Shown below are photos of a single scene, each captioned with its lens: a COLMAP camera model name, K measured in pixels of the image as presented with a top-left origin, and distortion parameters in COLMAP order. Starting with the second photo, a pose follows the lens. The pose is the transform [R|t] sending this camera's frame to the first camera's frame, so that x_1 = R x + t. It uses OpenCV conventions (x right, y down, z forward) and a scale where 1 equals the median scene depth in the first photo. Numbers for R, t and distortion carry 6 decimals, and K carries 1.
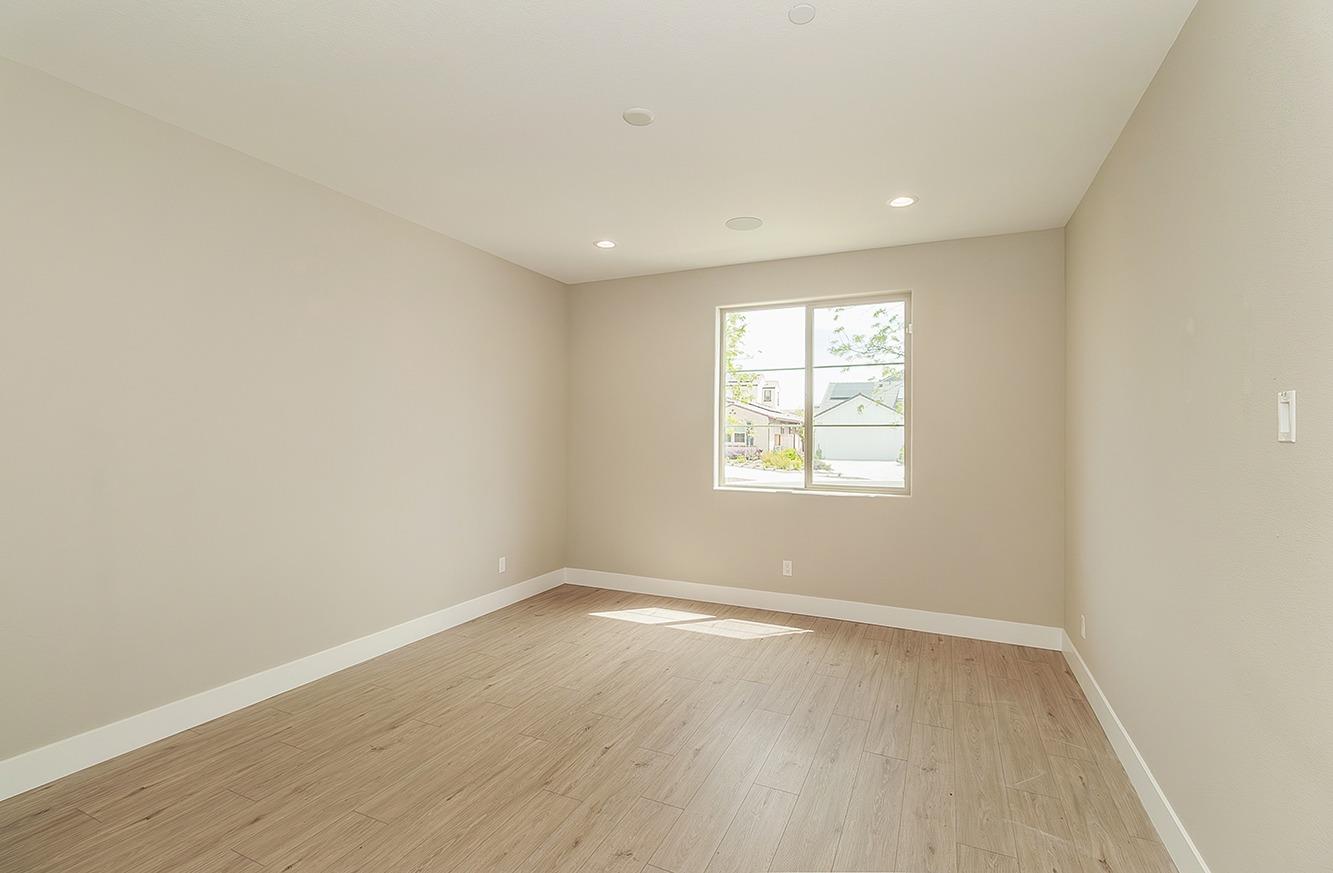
lens RADIAL K [[605.3, 0, 666.5], [0, 605.3, 436.5], [0, 0, 1]] dist [-0.000335, -0.000245]
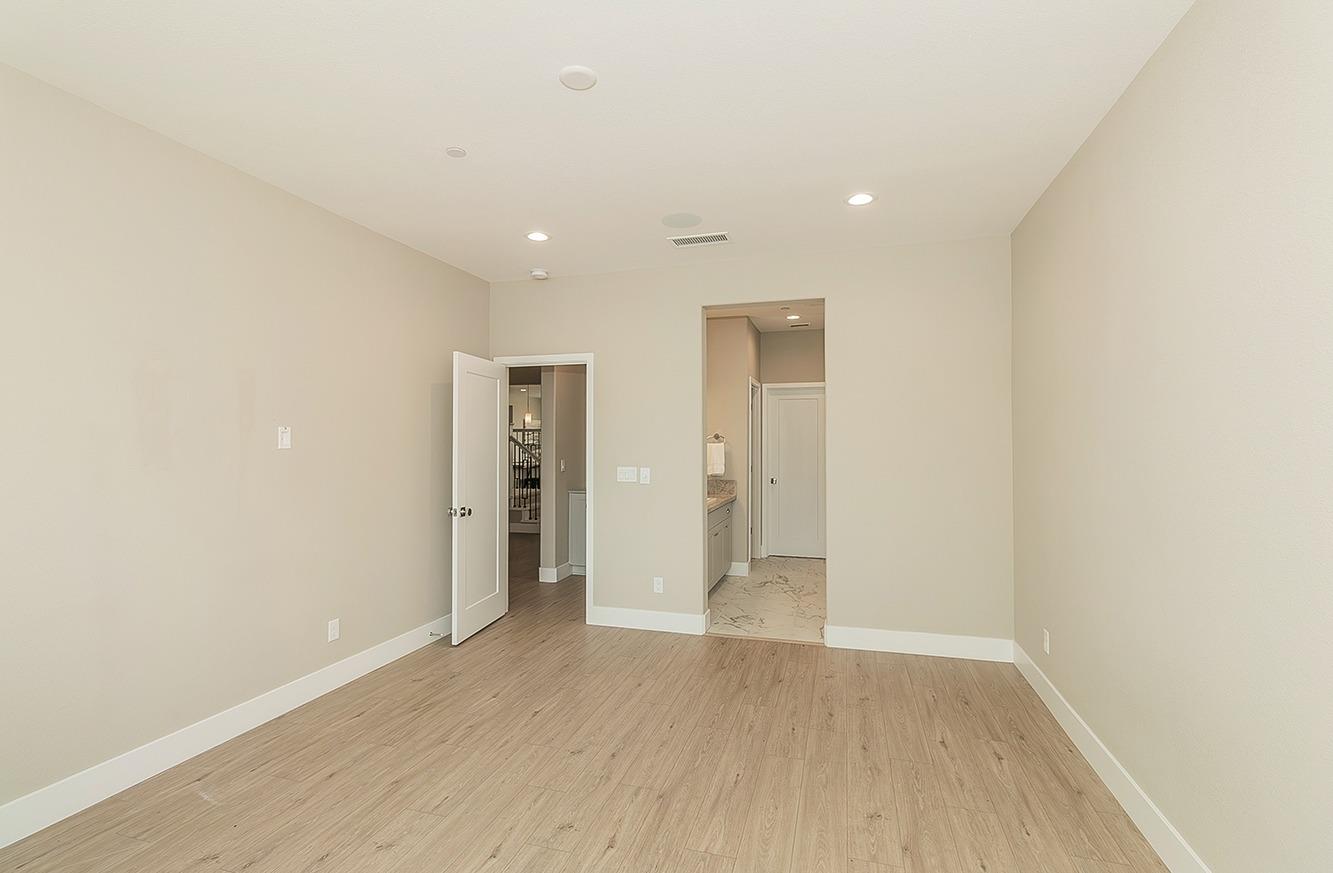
lens RADIAL K [[605.3, 0, 666.5], [0, 605.3, 436.5], [0, 0, 1]] dist [-0.000335, -0.000245]
pose [[-0.990409, -0.010731, -0.137747, -0.060326], [-0.009183, 0.999887, -0.011868, -0.015297], [0.137859, -0.010490, -0.990396, 1.945524]]
